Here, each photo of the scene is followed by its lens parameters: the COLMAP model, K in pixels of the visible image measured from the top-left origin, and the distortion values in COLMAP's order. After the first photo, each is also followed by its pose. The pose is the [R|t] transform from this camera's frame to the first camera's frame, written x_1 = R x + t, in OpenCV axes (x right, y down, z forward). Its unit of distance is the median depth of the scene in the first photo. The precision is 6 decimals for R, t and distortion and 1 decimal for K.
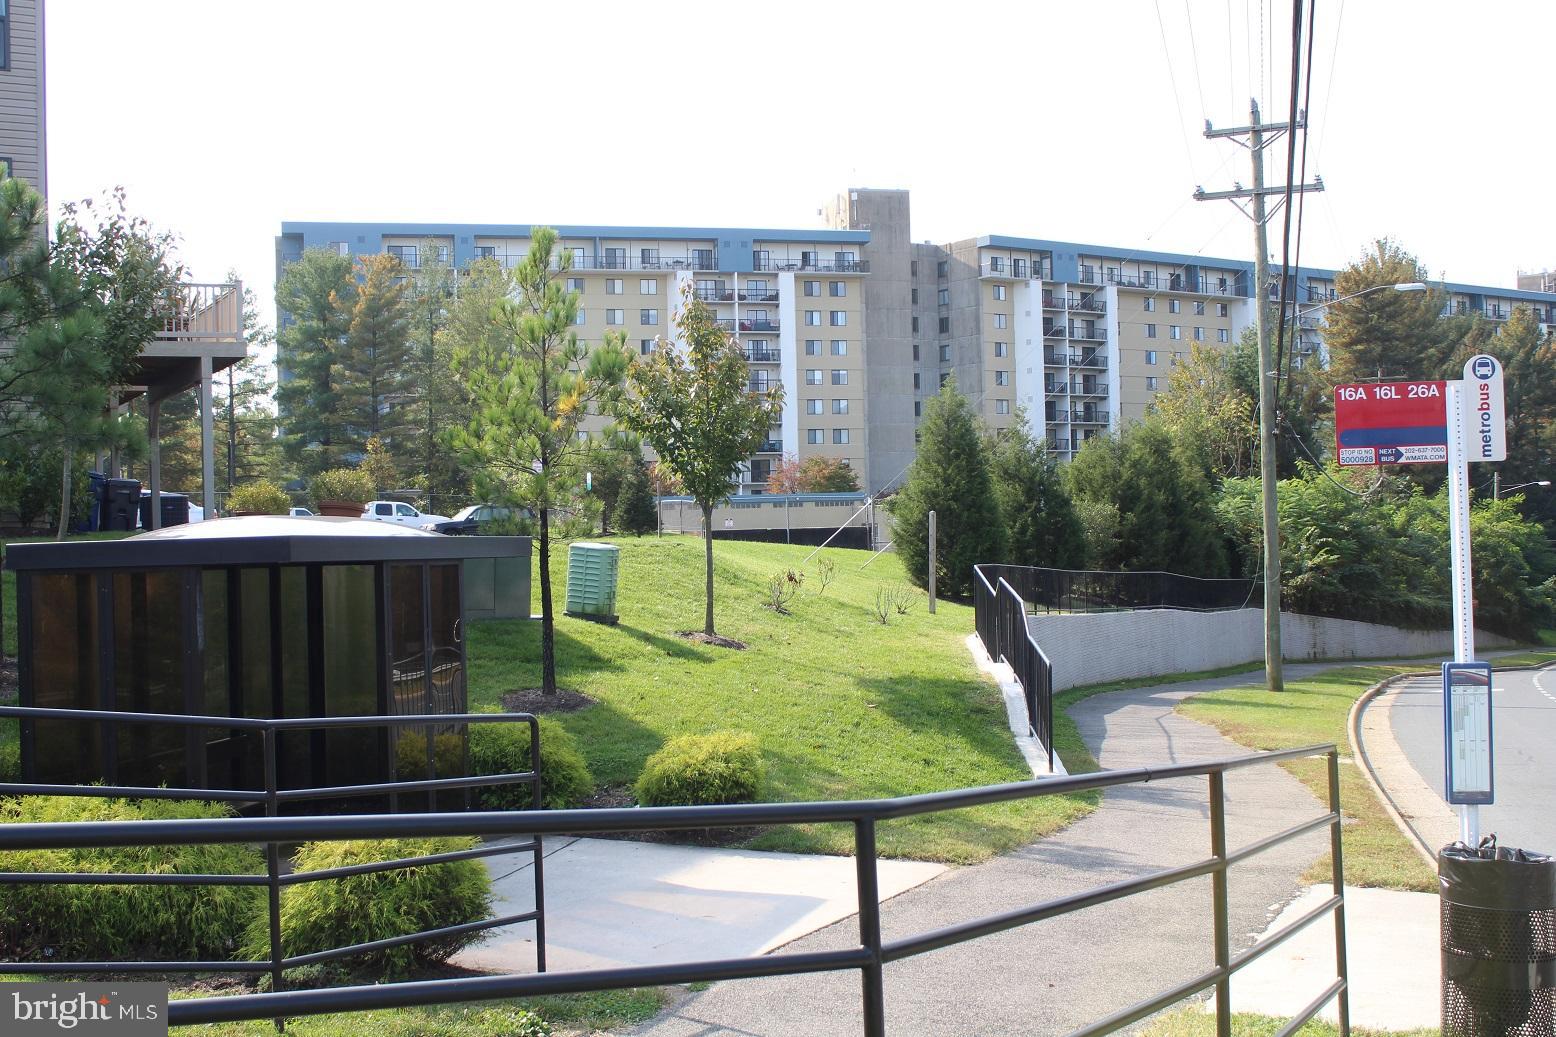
lens RADIAL K [[1731.7, 0, 778.0], [0, 1731.7, 518.5], [0, 0, 1]] dist [-0.000253, 0.001195]
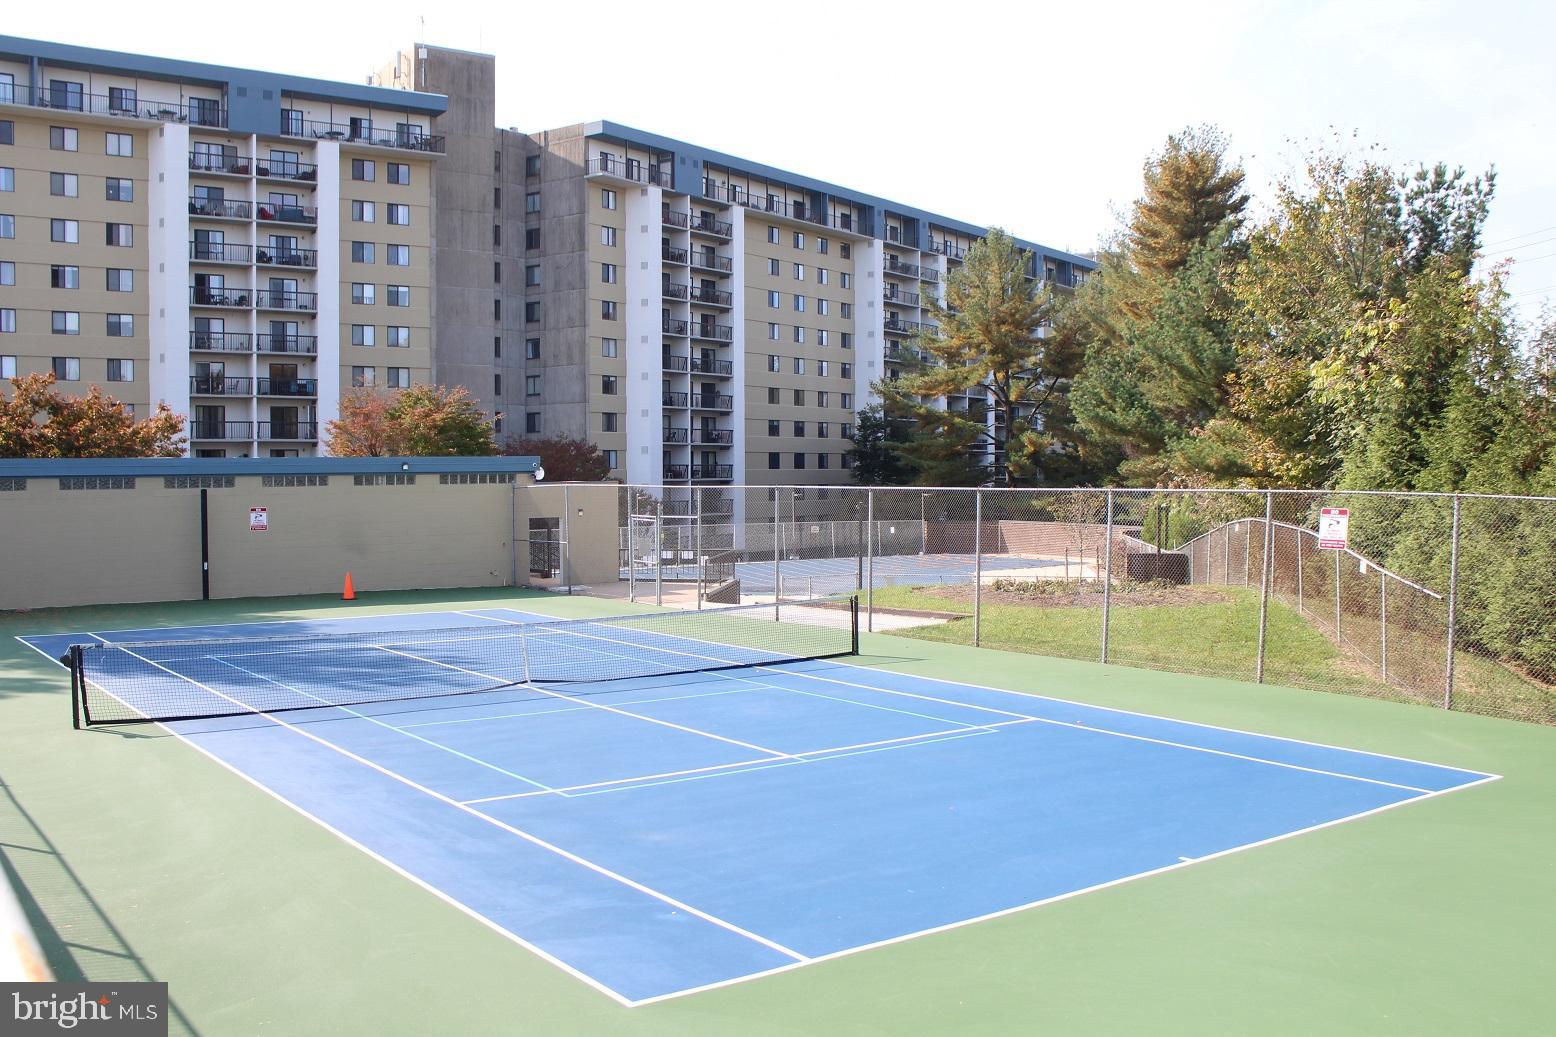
lens RADIAL K [[1447.1, 0, 778.0], [0, 1447.1, 518.5], [0, 0, 1]] dist [-0.152600, 0.139692]
pose [[0.940731, 0.005699, 0.339107, -0.016631], [-0.014764, 0.999599, 0.024157, -0.005336], [-0.338833, -0.027732, 0.940438, 0.375641]]
